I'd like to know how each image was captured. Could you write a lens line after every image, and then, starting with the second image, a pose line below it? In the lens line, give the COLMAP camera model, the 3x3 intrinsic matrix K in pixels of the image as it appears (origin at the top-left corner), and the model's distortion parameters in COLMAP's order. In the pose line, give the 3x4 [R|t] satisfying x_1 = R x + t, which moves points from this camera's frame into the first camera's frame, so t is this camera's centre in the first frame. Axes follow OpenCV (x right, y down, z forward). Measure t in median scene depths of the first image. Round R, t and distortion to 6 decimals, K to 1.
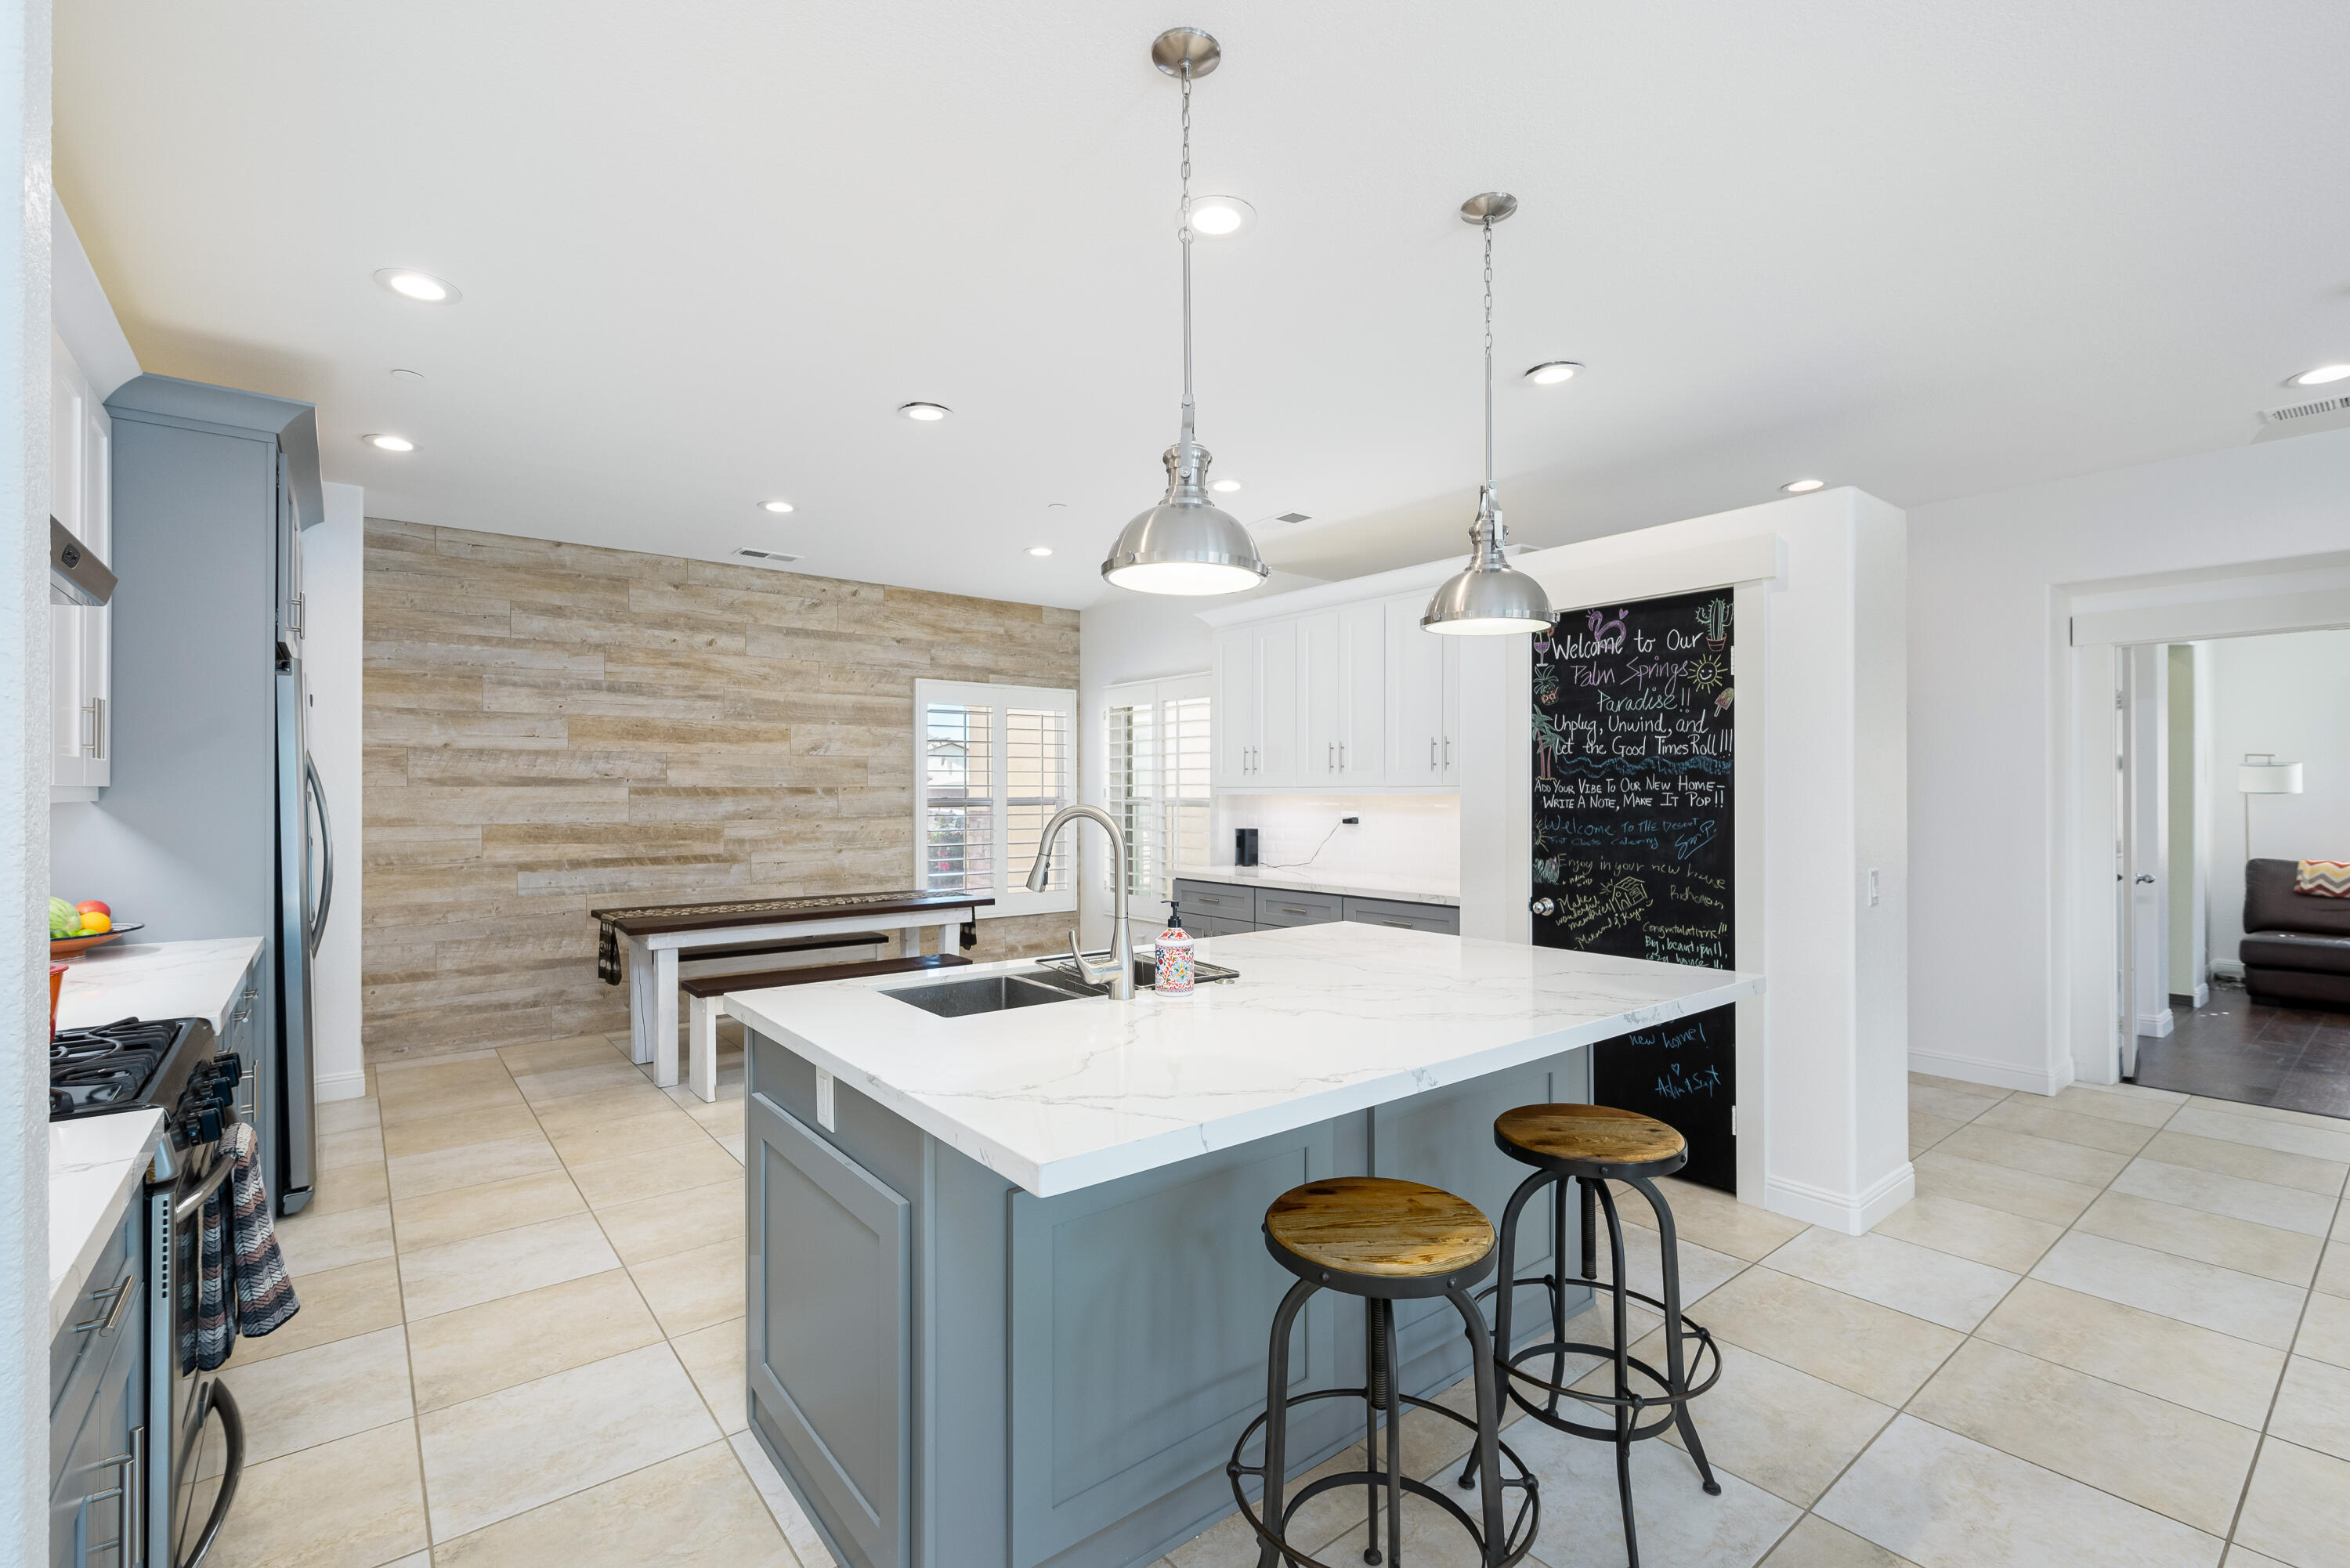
lens RADIAL K [[1039.2, 0, 1175.0], [0, 1039.2, 784.0], [0, 0, 1]] dist [-0.000065, -0.000595]
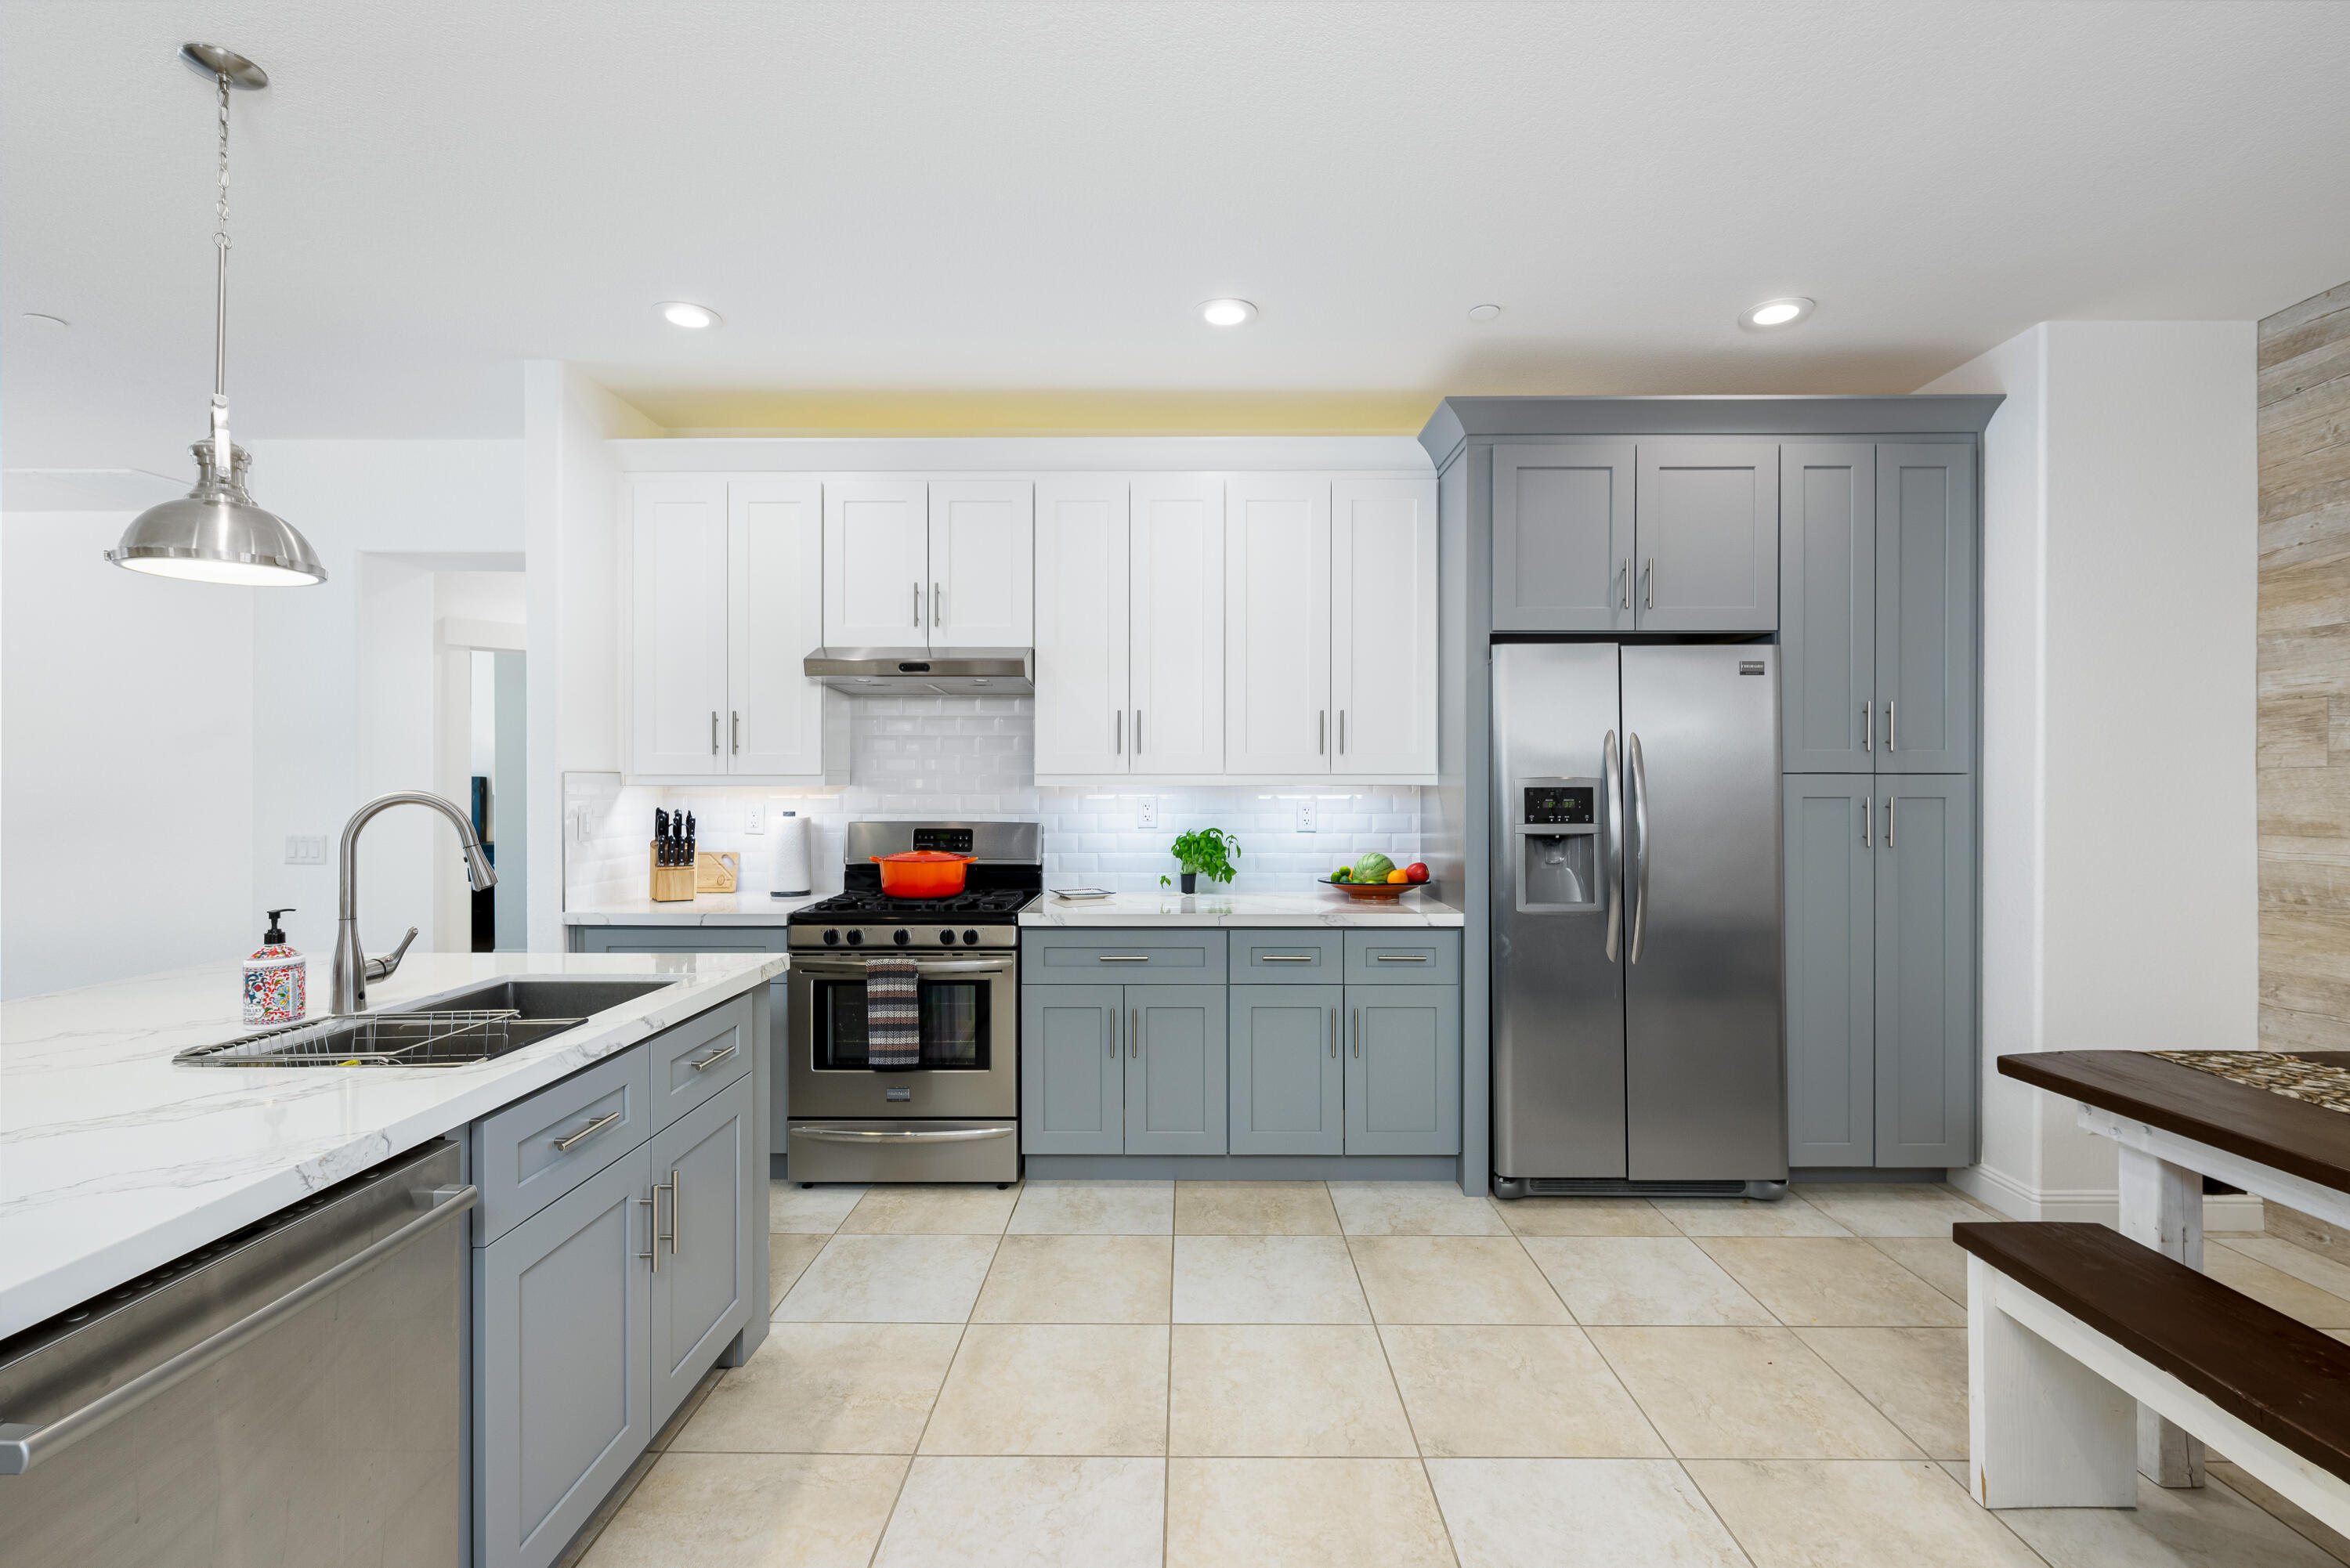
lens RADIAL K [[1039.2, 0, 1175.0], [0, 1039.2, 784.0], [0, 0, 1]] dist [-0.000065, -0.000595]
pose [[-0.629311, 0.002817, -0.777149, 0.112481], [0.008142, 0.999962, -0.002968, 0.011575], [0.777111, -0.008195, -0.629310, 1.214560]]
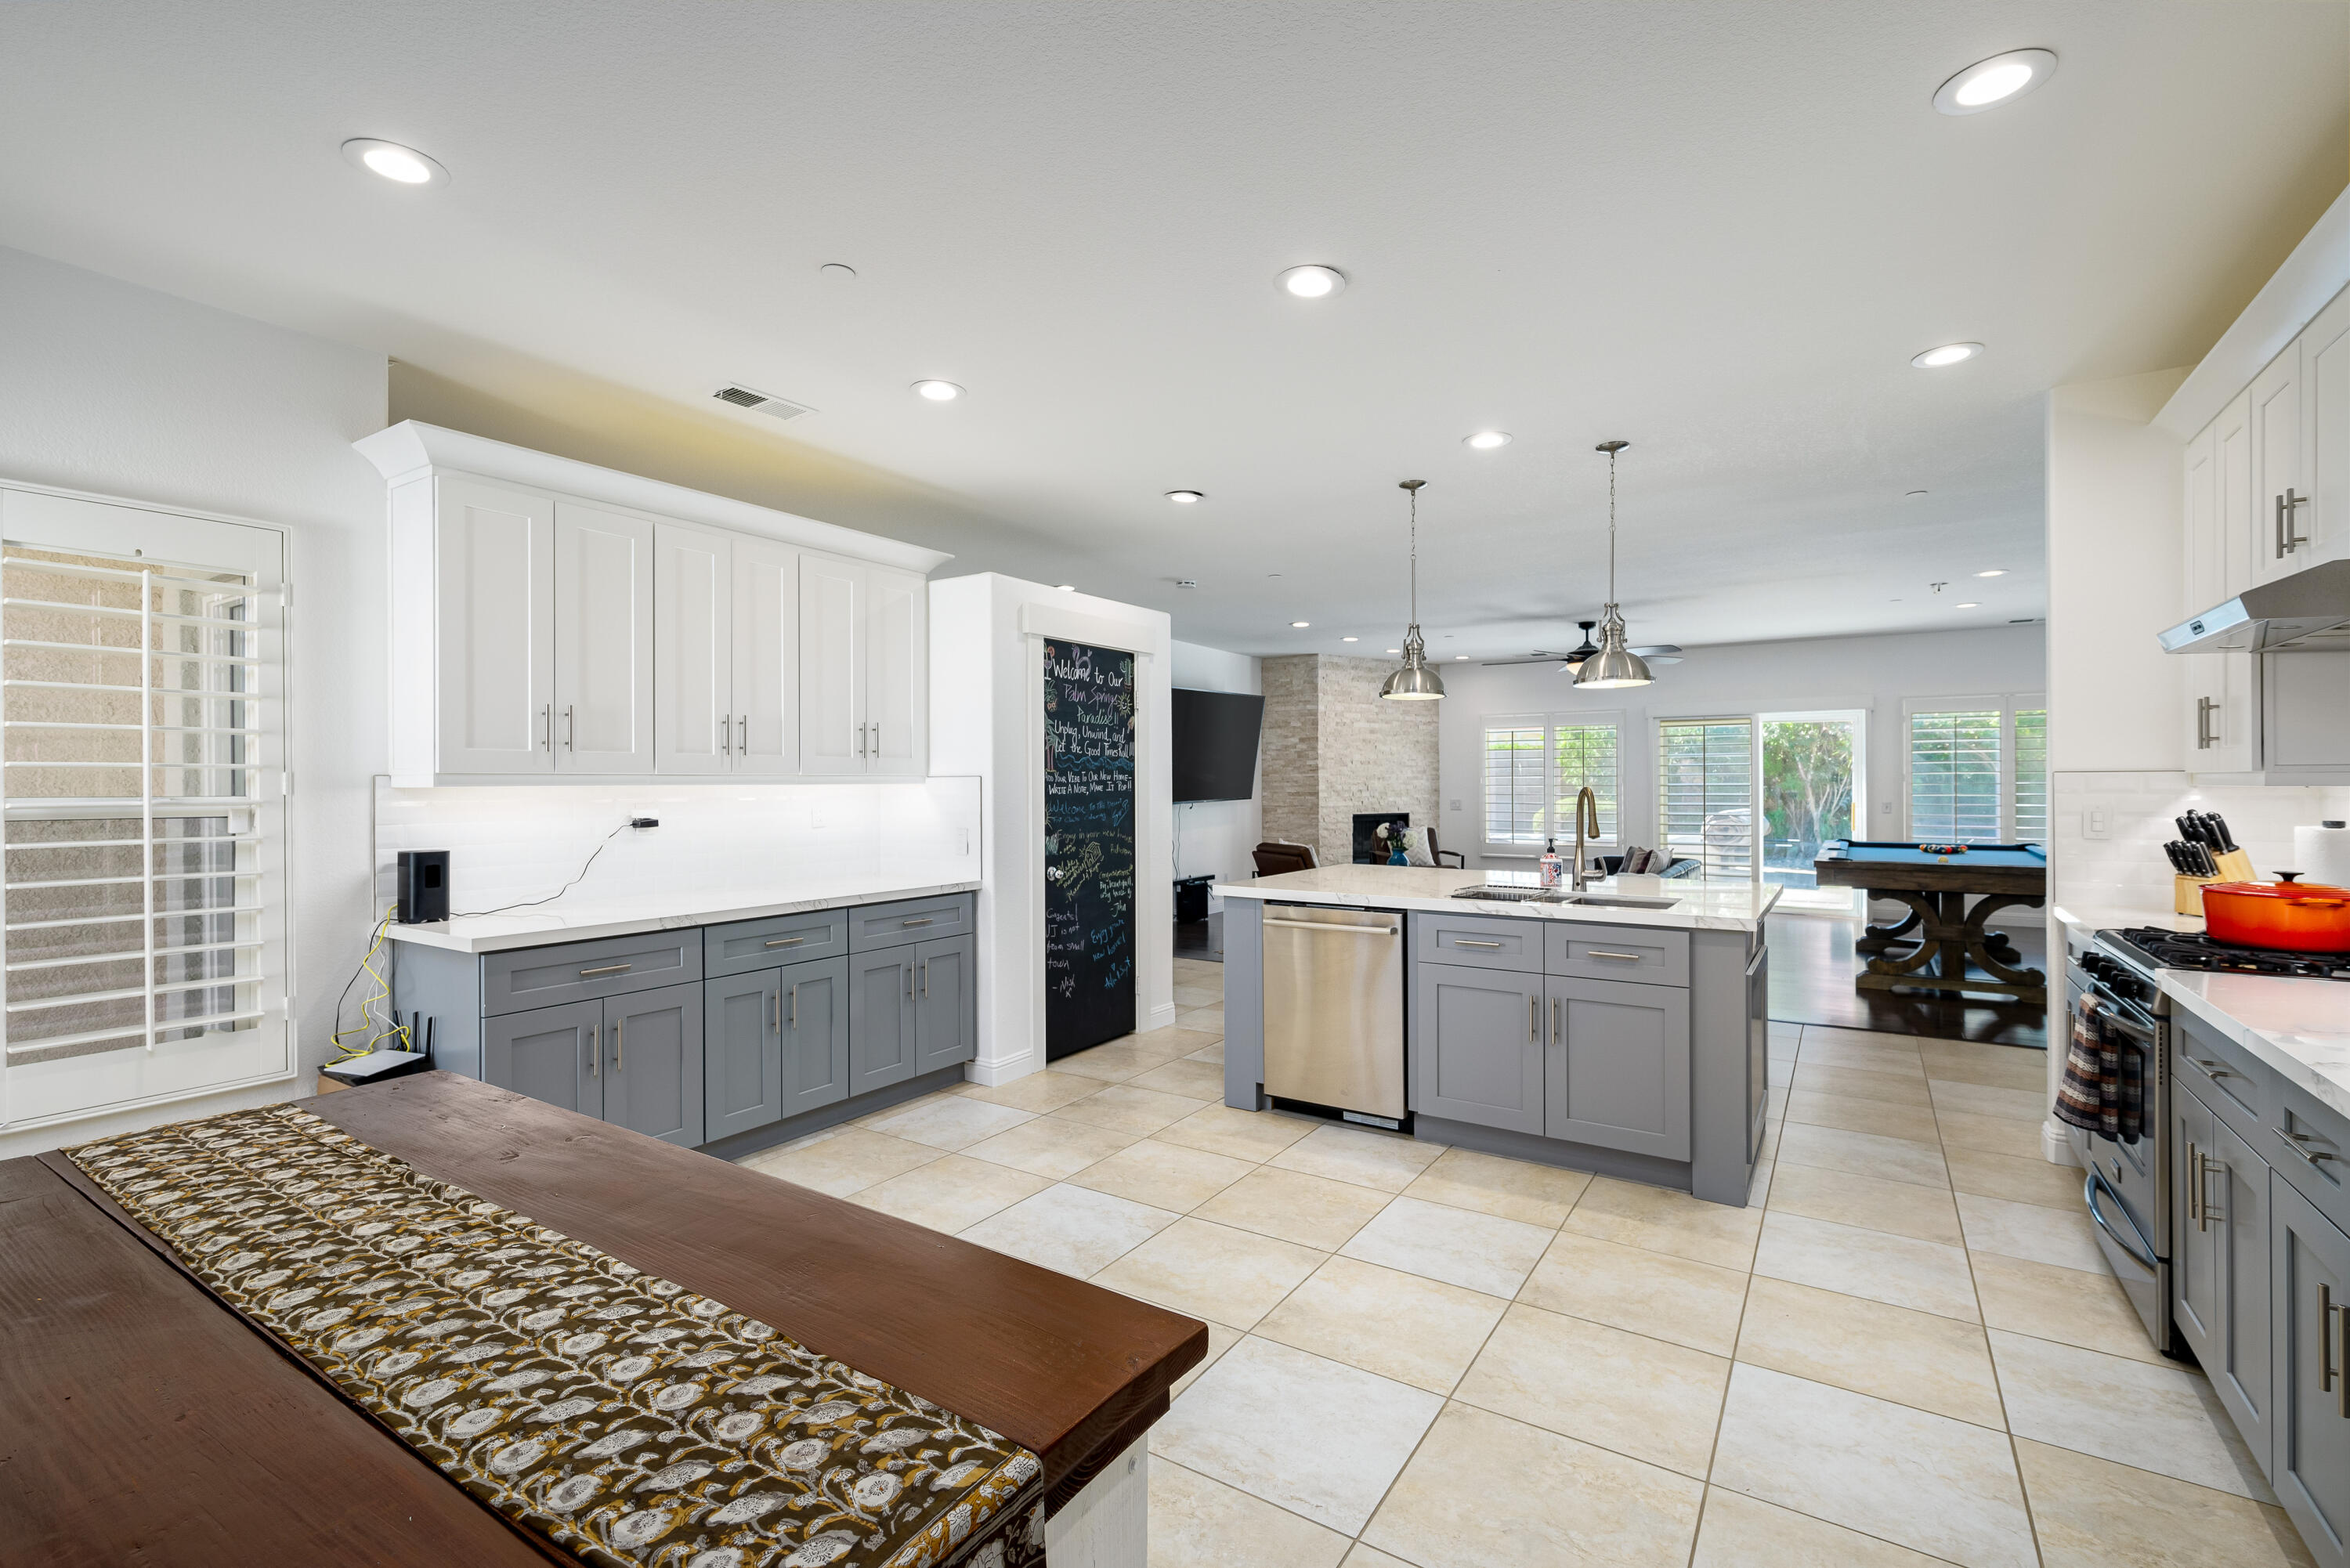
lens RADIAL K [[1039.2, 0, 1175.0], [0, 1039.2, 784.0], [0, 0, 1]] dist [-0.000065, -0.000595]
pose [[-0.313822, -0.001387, 0.949481, -0.910044], [-0.004270, 0.999991, 0.000049, 0.010429], [-0.949472, -0.004039, -0.313825, 1.308912]]
